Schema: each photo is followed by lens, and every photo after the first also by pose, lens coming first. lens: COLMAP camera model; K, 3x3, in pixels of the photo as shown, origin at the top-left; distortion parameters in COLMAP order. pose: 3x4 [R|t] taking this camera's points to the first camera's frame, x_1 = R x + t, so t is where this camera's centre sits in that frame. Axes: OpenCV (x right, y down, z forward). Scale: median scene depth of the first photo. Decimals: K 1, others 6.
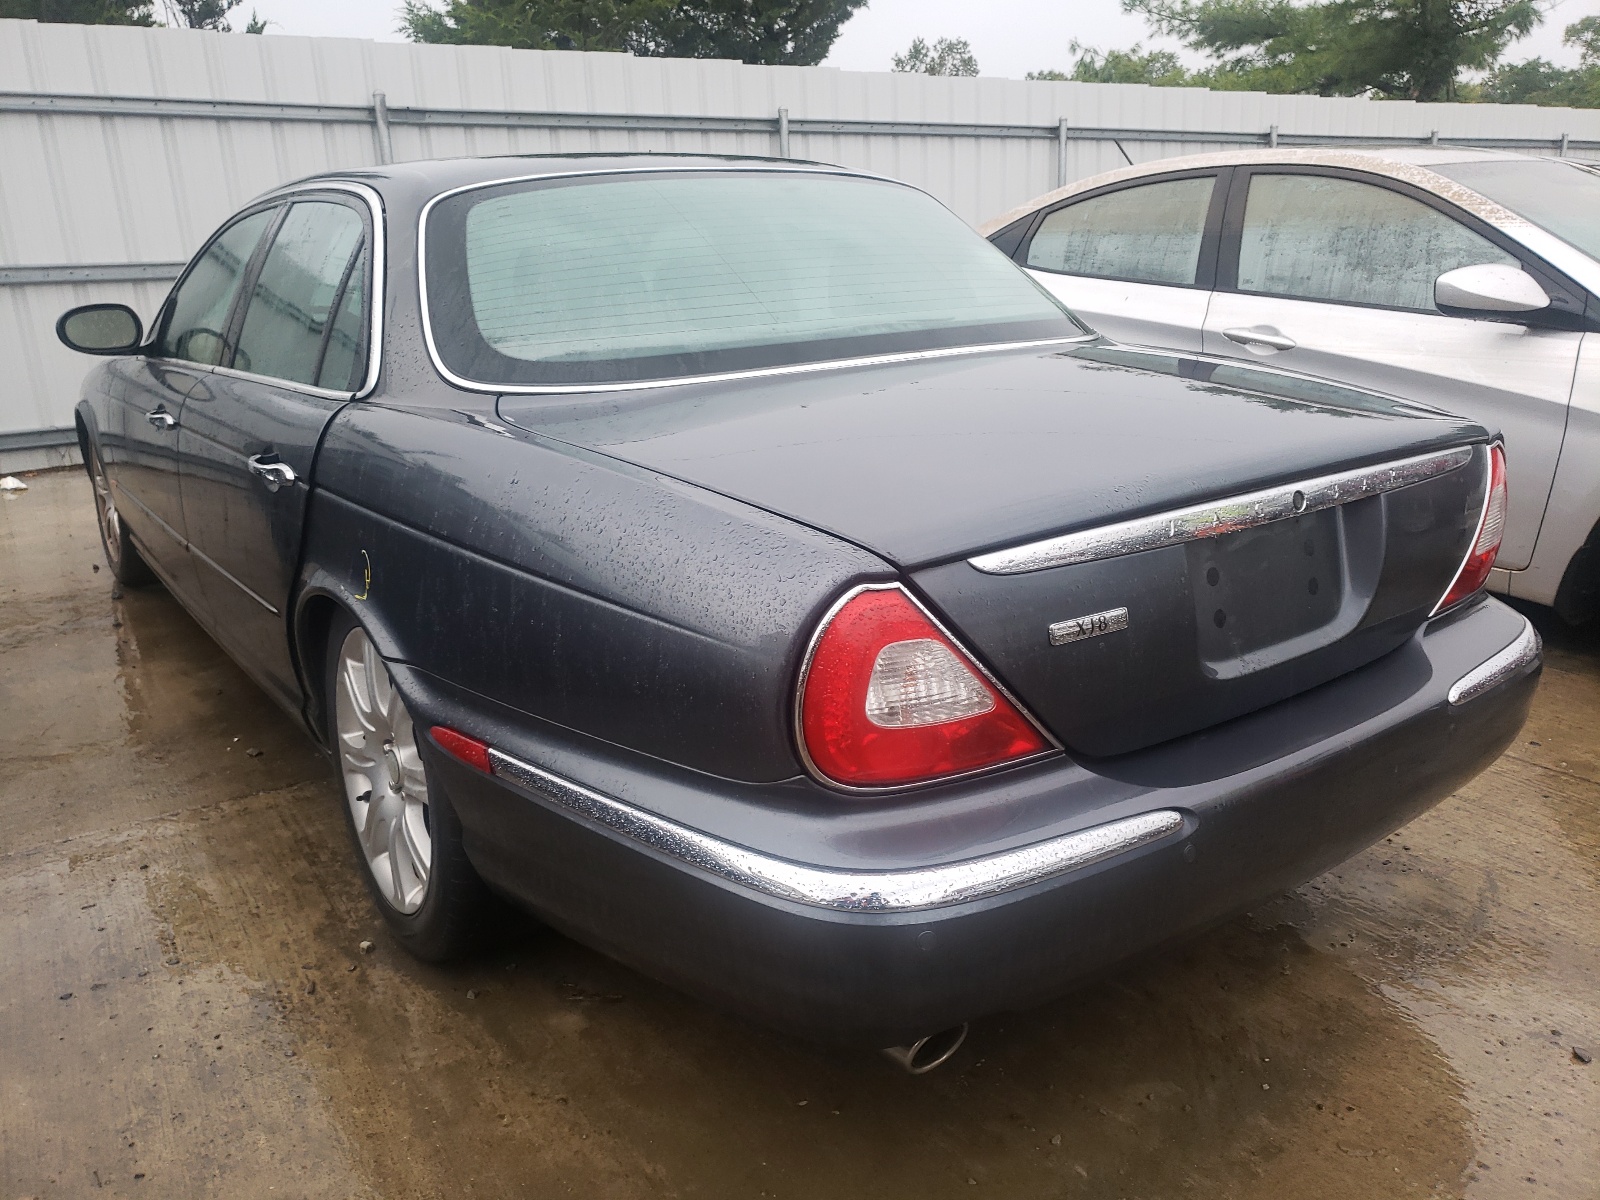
lens RADIAL K [[1287.5, 0, 800.0], [0, 1287.5, 600.0], [0, 0, 1]] dist [0.001055, 0.002196]
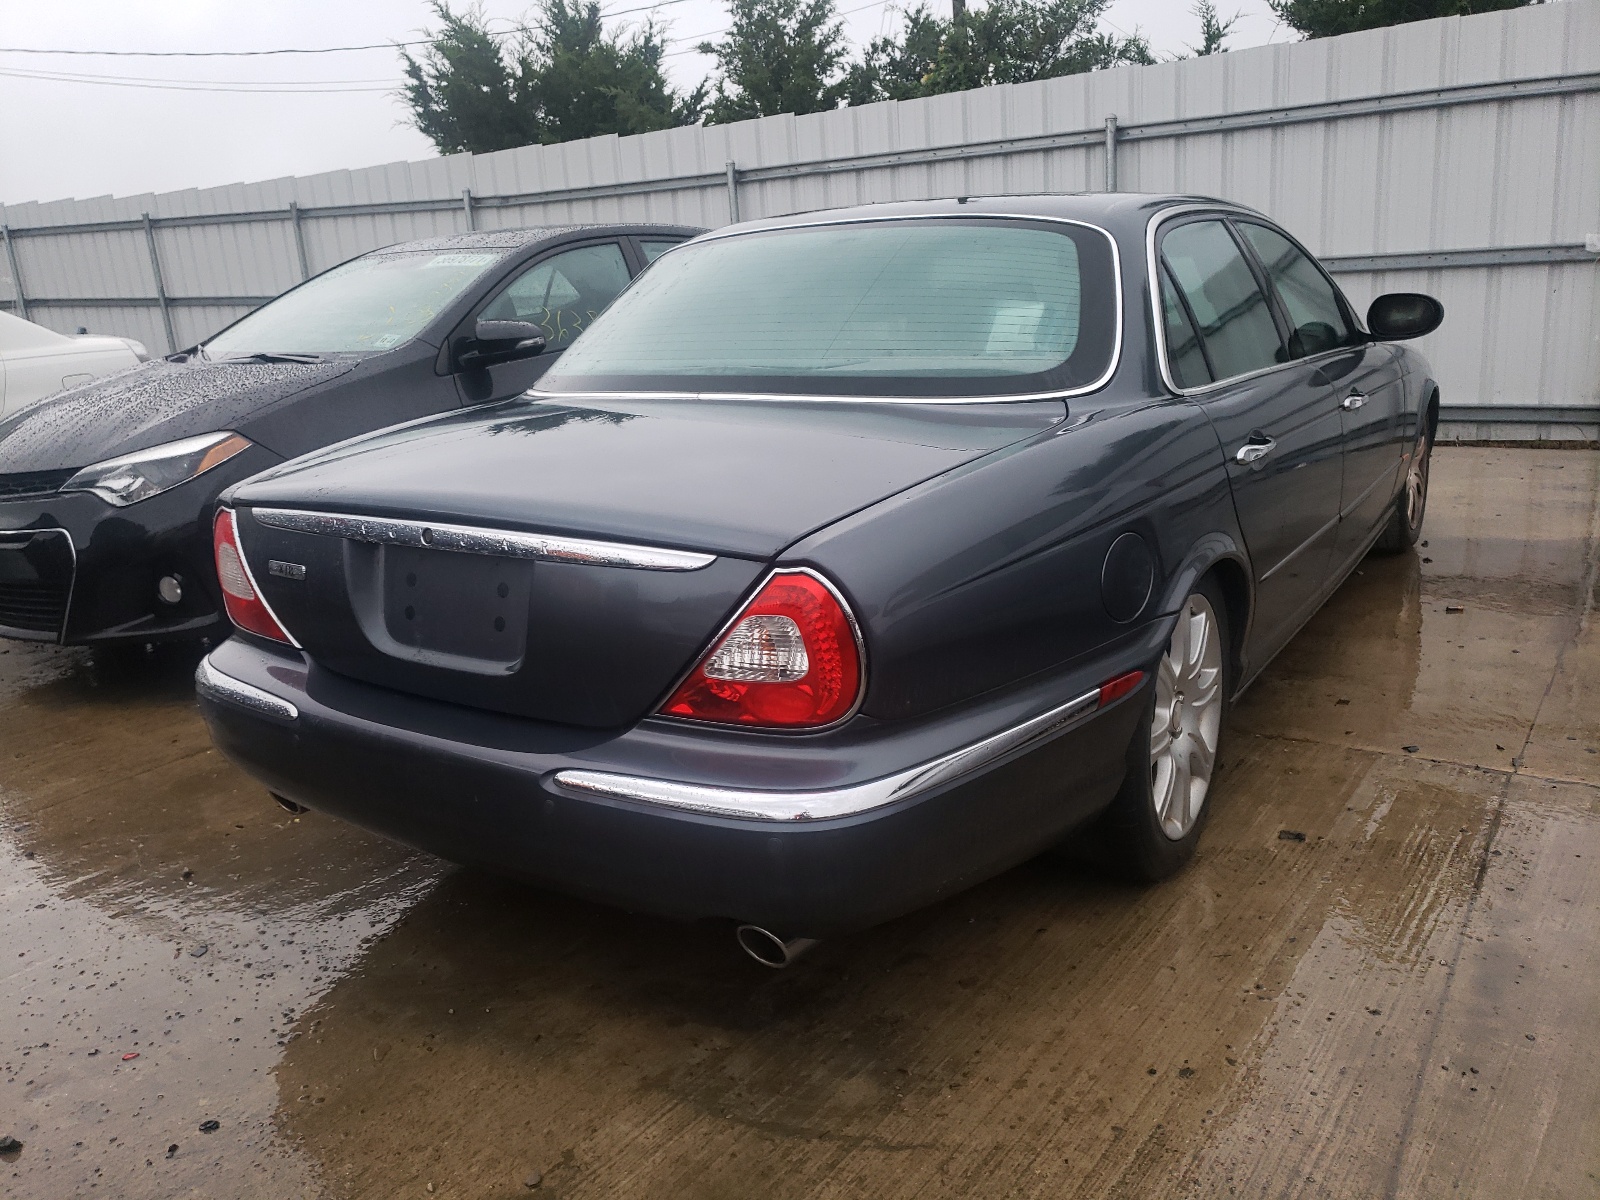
lens RADIAL K [[1237.4, 0, 800.0], [0, 1237.4, 600.0], [0, 0, 1]] dist [0.081192, 0.002749]
pose [[0.401989, 0.238102, -0.884145, 0.463073], [-0.218754, 0.962611, 0.159774, -0.080306], [0.889130, 0.129183, 0.439044, 0.249629]]
